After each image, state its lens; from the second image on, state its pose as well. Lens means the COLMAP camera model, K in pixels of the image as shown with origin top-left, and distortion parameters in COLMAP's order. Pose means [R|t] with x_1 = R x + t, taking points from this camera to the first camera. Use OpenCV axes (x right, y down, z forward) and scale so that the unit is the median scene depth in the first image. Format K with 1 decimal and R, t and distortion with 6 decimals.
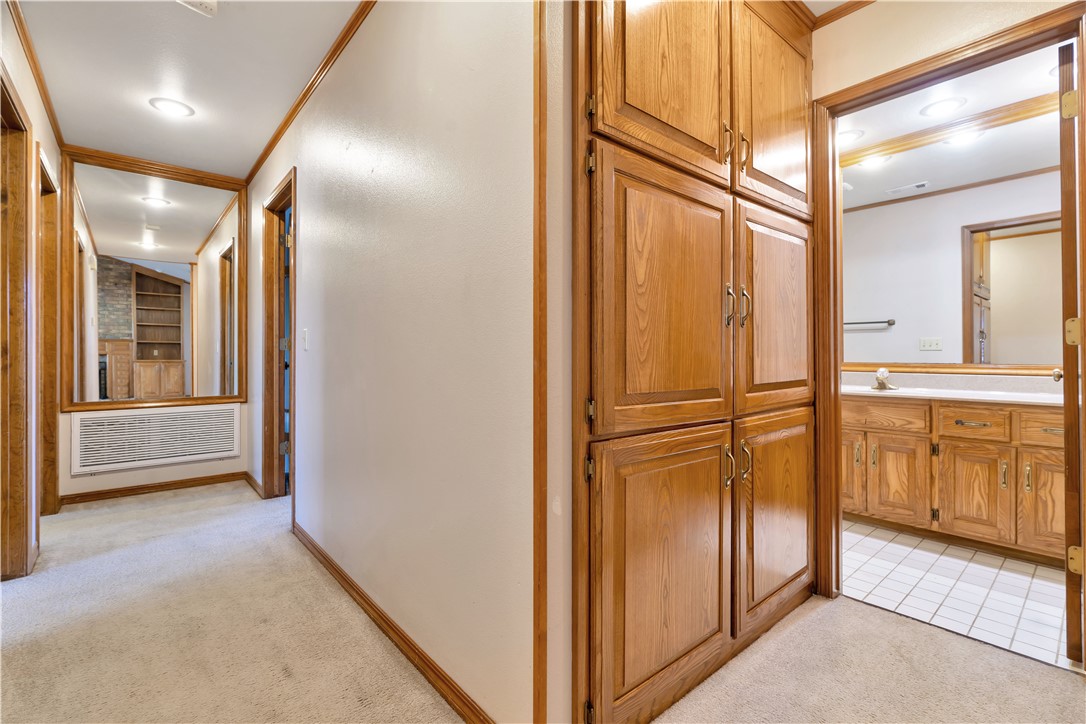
lens RADIAL K [[487.8, 0, 548.3], [0, 487.8, 363.5], [0, 0, 1]] dist [-0.008973, 0.000366]
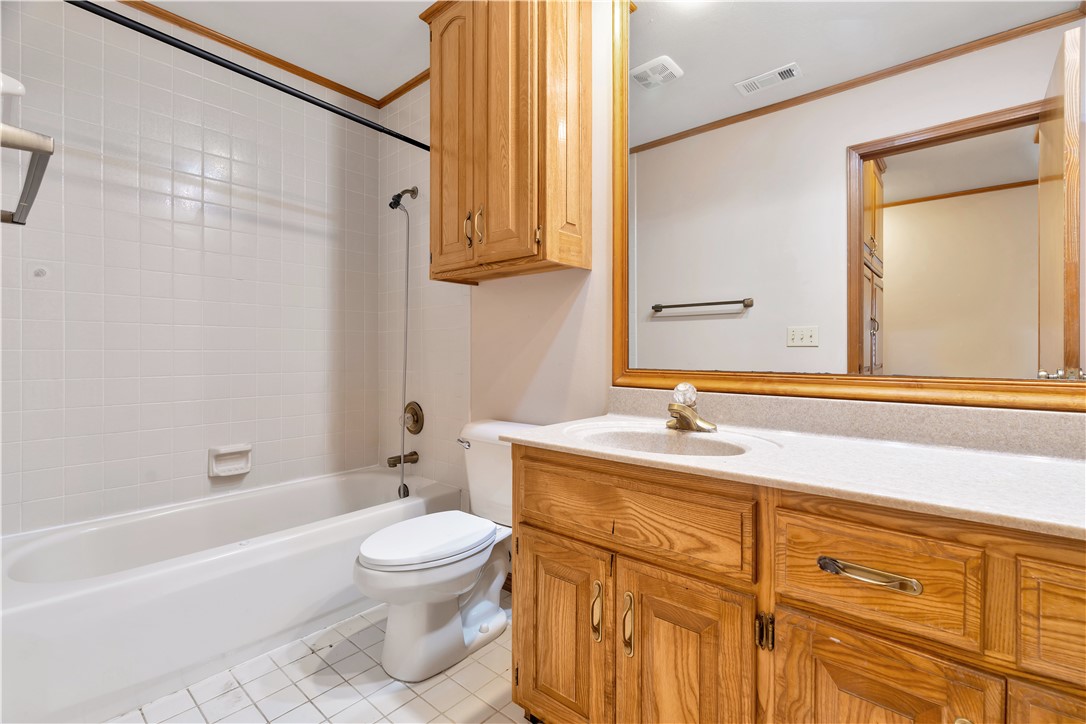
lens RADIAL K [[487.8, 0, 548.3], [0, 487.8, 363.5], [0, 0, 1]] dist [-0.008973, 0.000366]
pose [[0.988557, 0.001293, 0.150842, 0.572592], [-0.002349, 0.999974, 0.006822, -0.013085], [-0.150829, -0.007099, 0.988534, 0.661830]]
